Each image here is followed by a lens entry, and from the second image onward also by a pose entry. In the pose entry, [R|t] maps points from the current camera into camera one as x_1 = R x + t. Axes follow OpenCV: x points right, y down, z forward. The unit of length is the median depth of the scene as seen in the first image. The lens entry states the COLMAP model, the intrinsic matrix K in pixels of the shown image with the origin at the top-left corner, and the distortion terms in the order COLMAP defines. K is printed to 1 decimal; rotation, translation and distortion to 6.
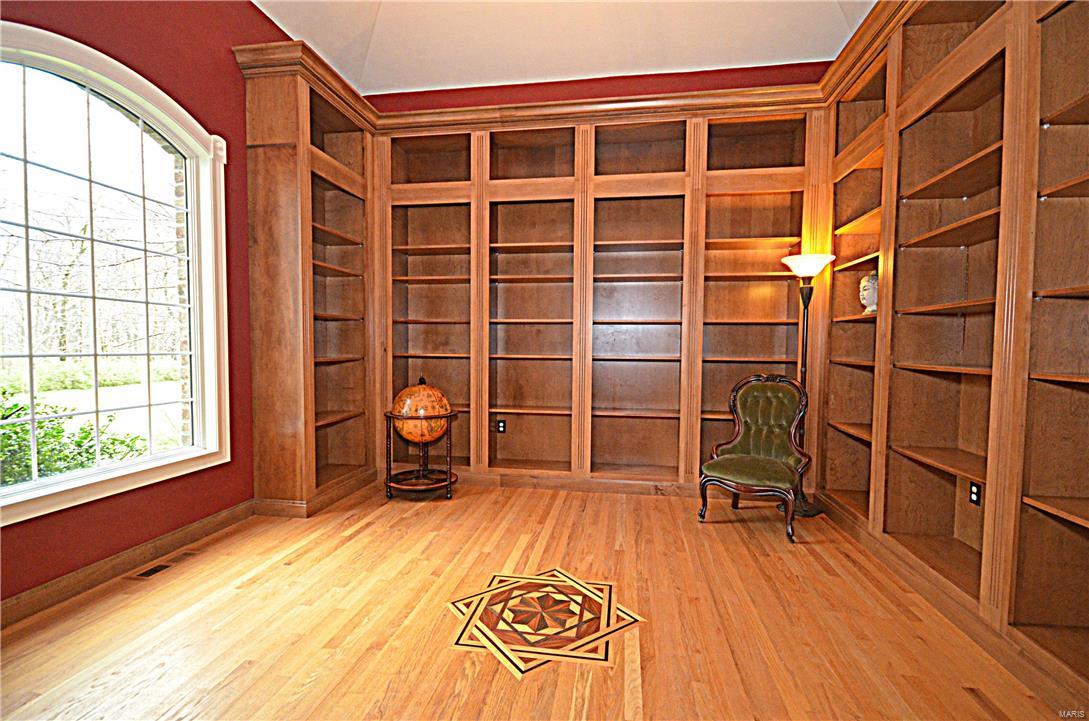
lens RADIAL K [[497.7, 0, 545.9], [0, 497.7, 366.2], [0, 0, 1]] dist [0.000078, 0.000024]
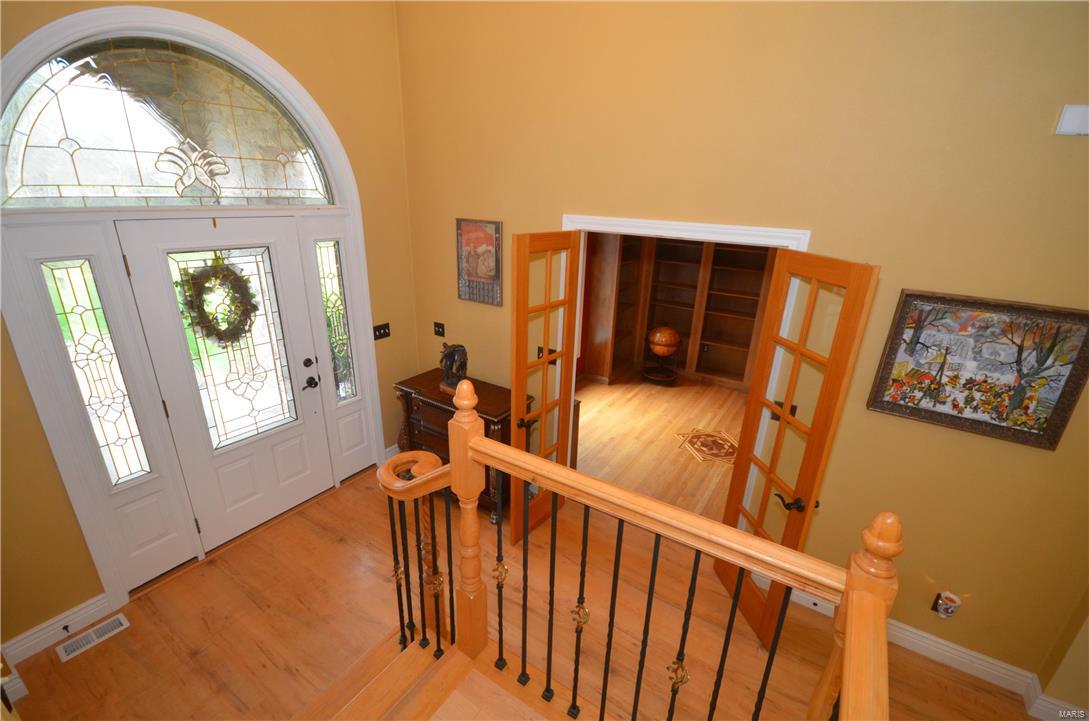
lens RADIAL K [[478.1, 0, 547.8], [0, 478.1, 366.3], [0, 0, 1]] dist [0.019674, -0.017442]
pose [[0.916705, 0.164299, -0.364221, 0.037276], [-0.048880, 0.950813, 0.305884, -0.487741], [0.396563, -0.262602, 0.879647, -1.126183]]
